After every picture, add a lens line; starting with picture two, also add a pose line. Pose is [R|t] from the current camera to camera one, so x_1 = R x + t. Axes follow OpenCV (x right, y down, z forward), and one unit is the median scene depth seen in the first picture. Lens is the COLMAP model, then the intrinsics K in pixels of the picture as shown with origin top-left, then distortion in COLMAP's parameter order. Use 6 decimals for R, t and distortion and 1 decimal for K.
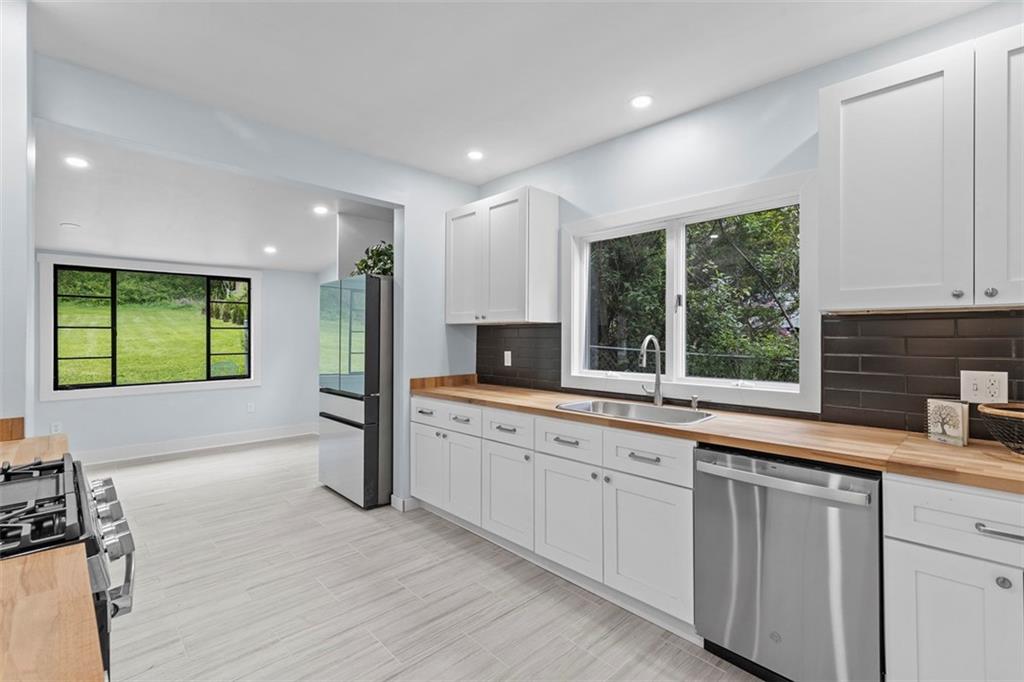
lens RADIAL K [[448.7, 0, 514.1], [0, 448.7, 335.7], [0, 0, 1]] dist [0.002514, 0.000109]
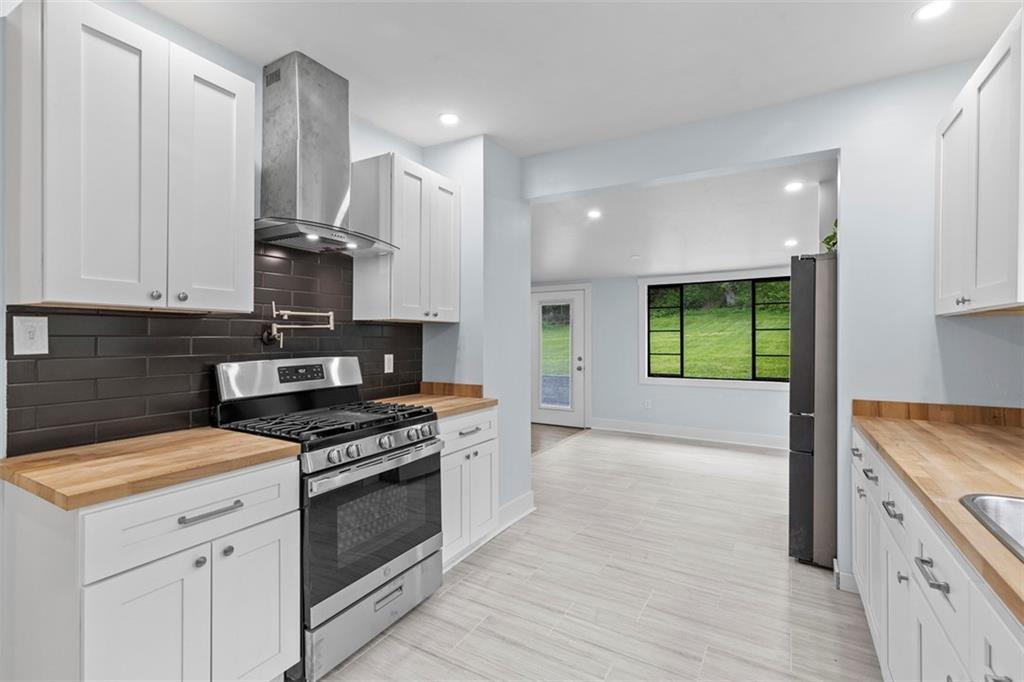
lens RADIAL K [[448.7, 0, 514.3], [0, 448.7, 341.4], [0, 0, 1]] dist [0.002514, 0.000109]
pose [[0.293588, 0.007884, -0.955900, 0.252638], [0.000925, 0.999963, 0.008532, 0.001088], [0.955932, -0.003389, 0.293570, 0.292202]]
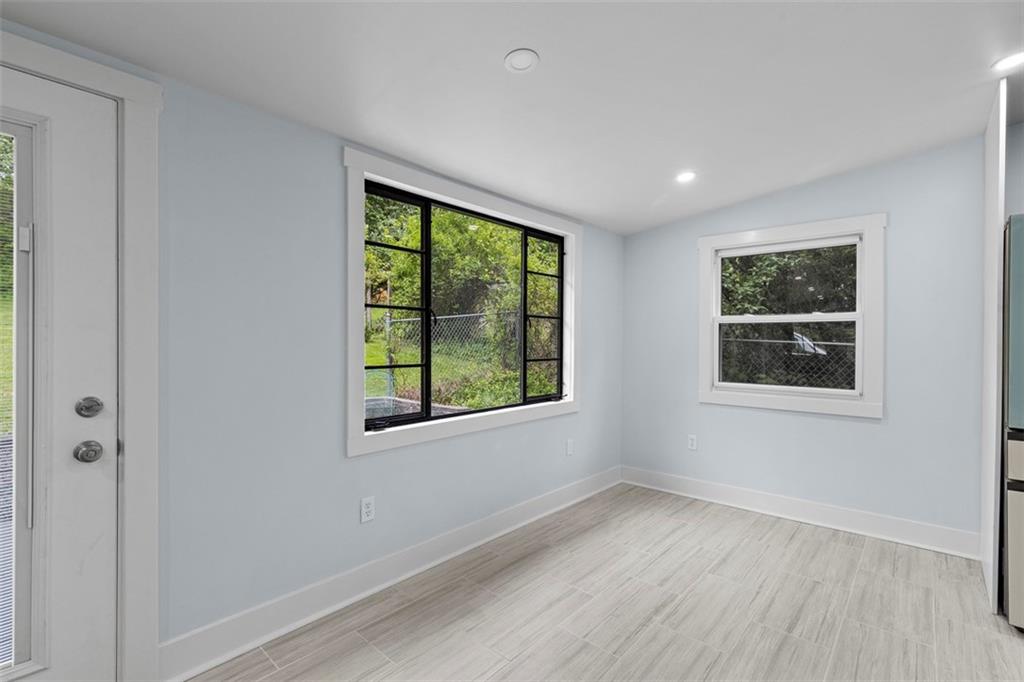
lens RADIAL K [[448.7, 0, 514.2], [0, 448.7, 343.4], [0, 0, 1]] dist [0.002514, 0.000109]
pose [[0.996844, 0.006469, 0.079116, -1.280149], [-0.006581, 0.999978, 0.001156, 0.032420], [-0.079107, -0.001673, 0.996865, 0.712647]]
